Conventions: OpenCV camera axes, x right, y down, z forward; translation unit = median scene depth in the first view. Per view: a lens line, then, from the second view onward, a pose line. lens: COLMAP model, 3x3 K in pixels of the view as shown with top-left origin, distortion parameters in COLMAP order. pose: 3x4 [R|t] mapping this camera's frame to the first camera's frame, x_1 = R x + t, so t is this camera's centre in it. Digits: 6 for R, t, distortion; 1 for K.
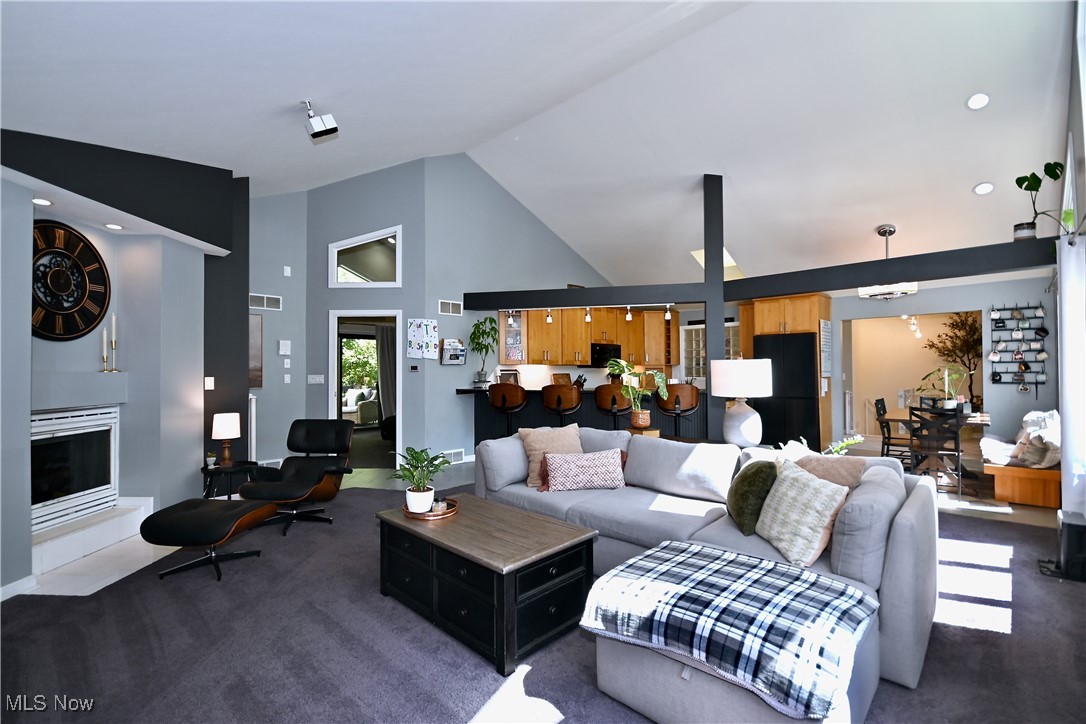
lens RADIAL K [[477.1, 0, 543.0], [0, 477.1, 362.0], [0, 0, 1]] dist [-0.000246, -0.009554]
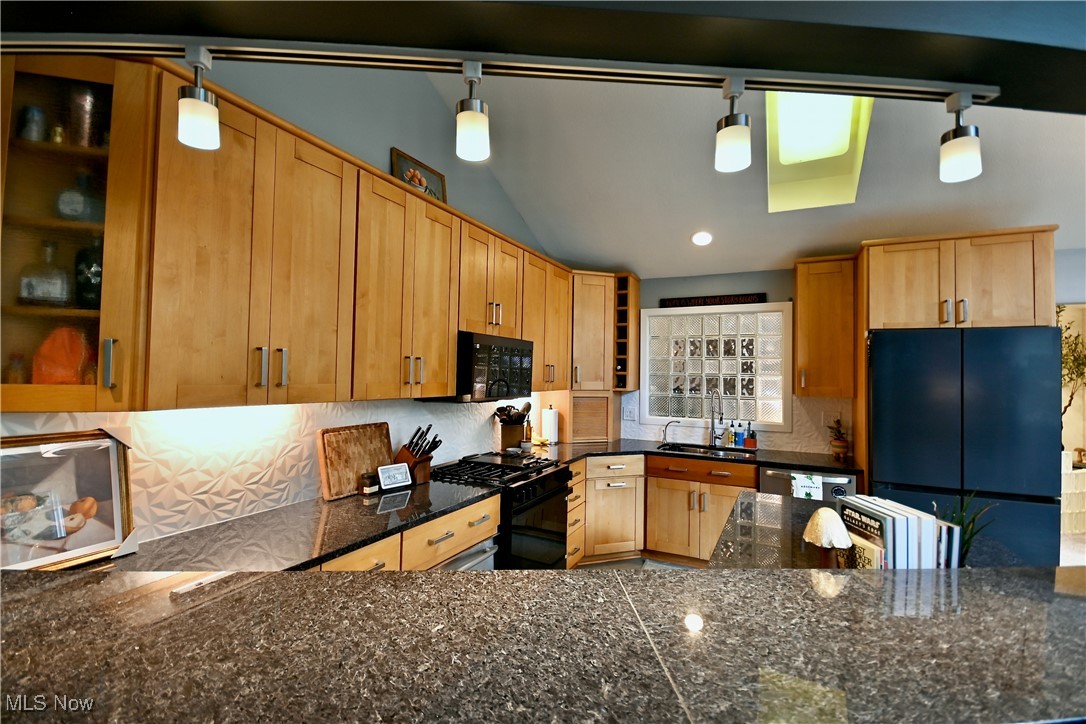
lens RADIAL K [[477.1, 0, 543.0], [0, 477.1, 362.0], [0, 0, 1]] dist [-0.000246, -0.009554]
pose [[0.951477, 0.029618, 0.306291, 0.055815], [-0.027082, 0.999555, -0.012528, -0.015227], [-0.306526, 0.003625, 0.951855, 0.663369]]
